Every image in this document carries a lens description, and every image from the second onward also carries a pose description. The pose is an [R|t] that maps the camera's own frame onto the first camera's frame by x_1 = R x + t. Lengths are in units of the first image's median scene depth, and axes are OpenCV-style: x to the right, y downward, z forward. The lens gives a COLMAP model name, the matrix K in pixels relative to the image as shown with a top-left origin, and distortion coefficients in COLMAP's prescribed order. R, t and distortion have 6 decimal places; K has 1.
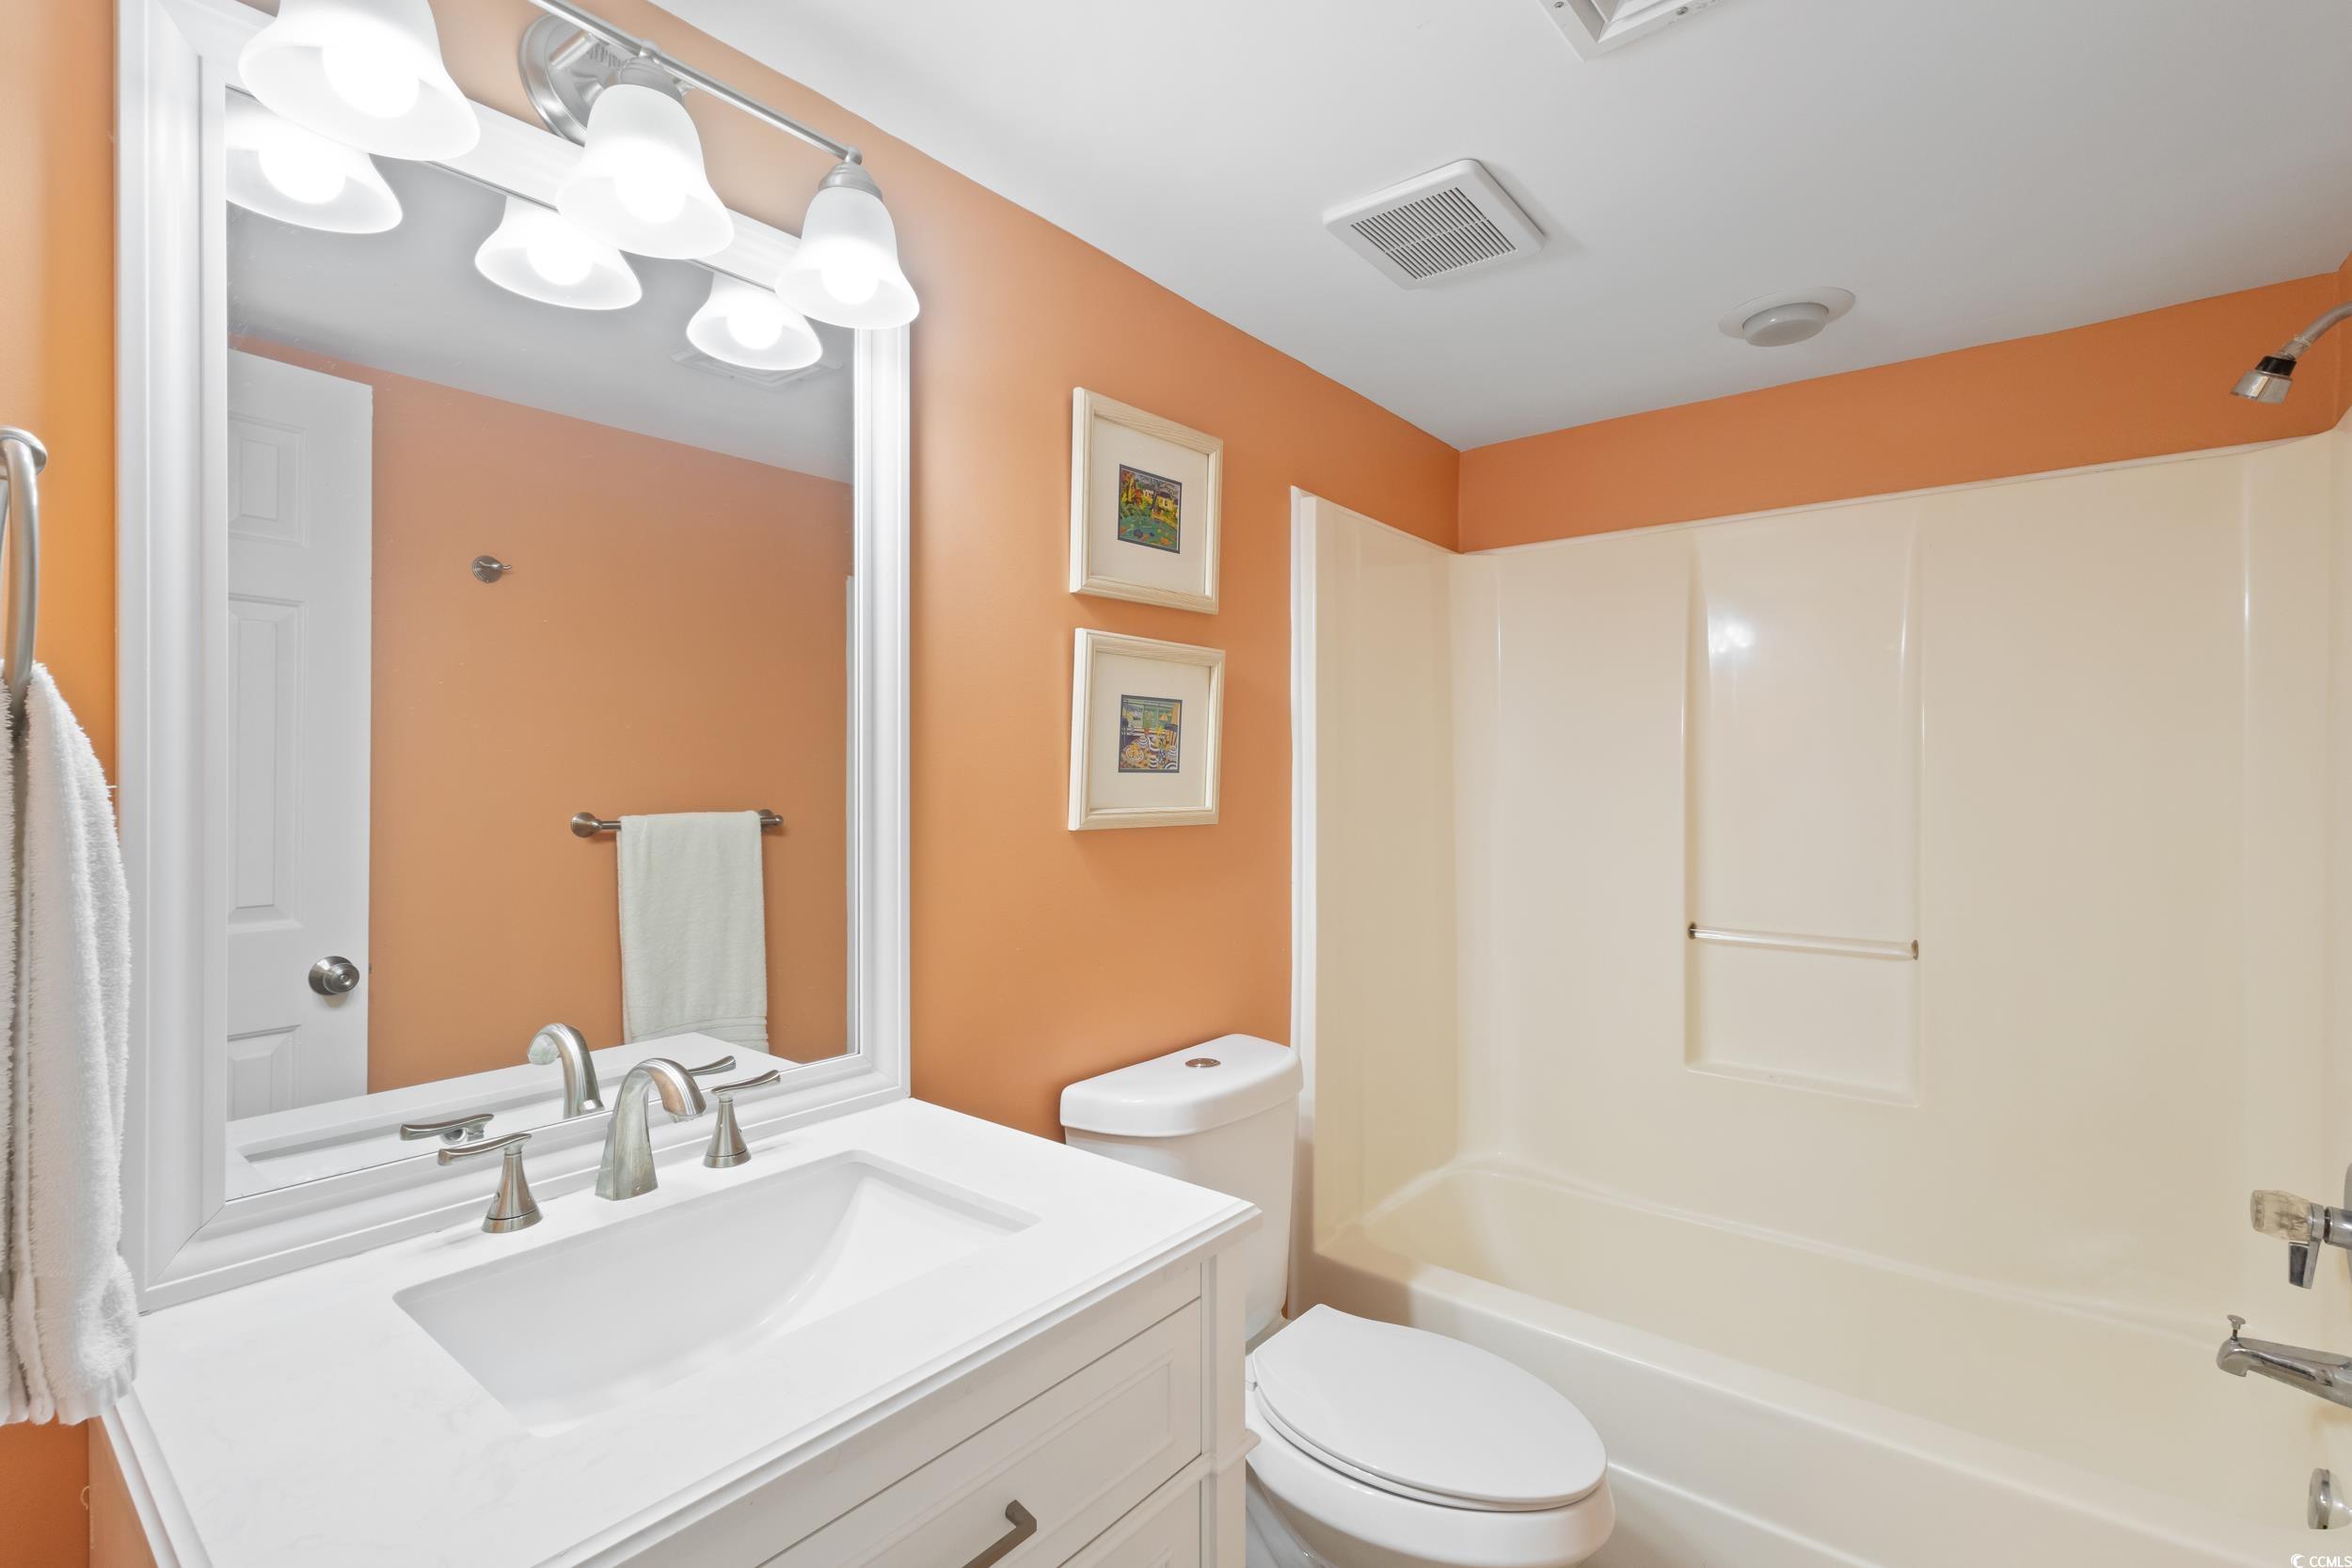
lens RADIAL K [[1093.3, 0, 1192.7], [0, 1093.3, 773.8], [0, 0, 1]] dist [0.002251, 0.000893]
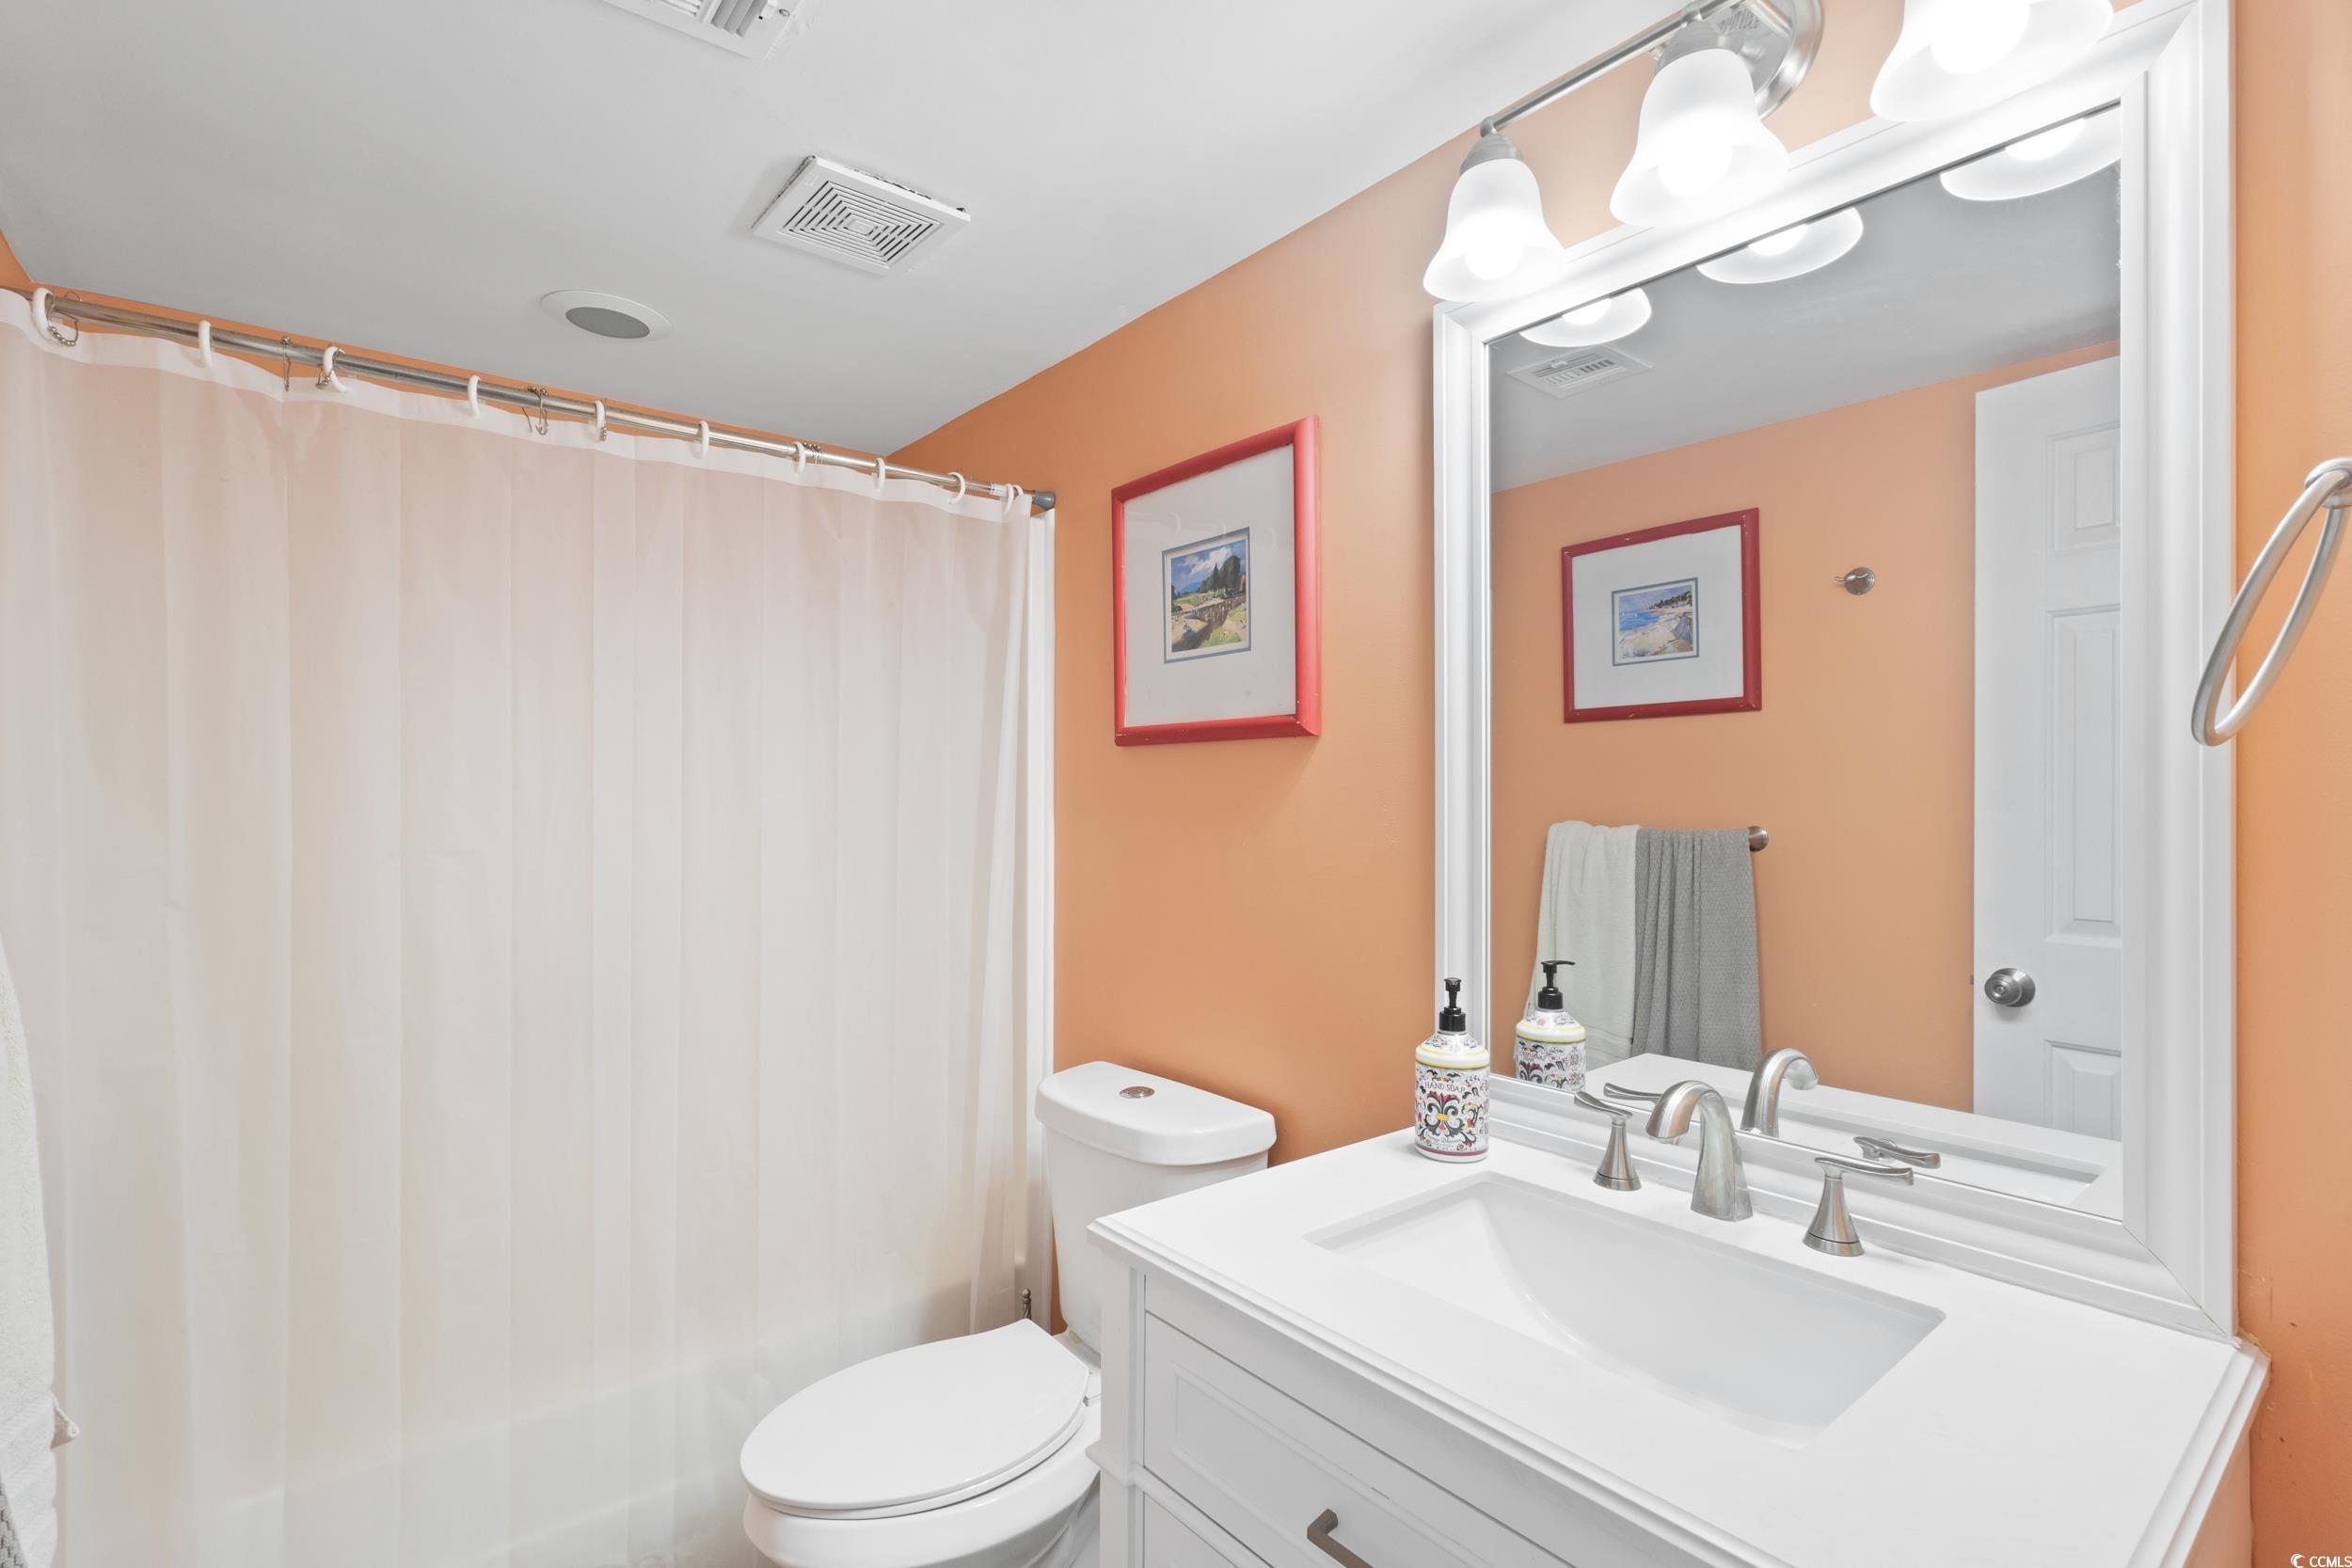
lens RADIAL K [[1093.3, 0, 1194.2], [0, 1093.3, 797.0], [0, 0, 1]] dist [0.002251, 0.000893]
pose [[-0.193186, -0.004144, -0.981153, 0.543410], [-0.003200, 0.999988, -0.003593, 0.019751], [0.981157, 0.002446, -0.193197, 0.763822]]
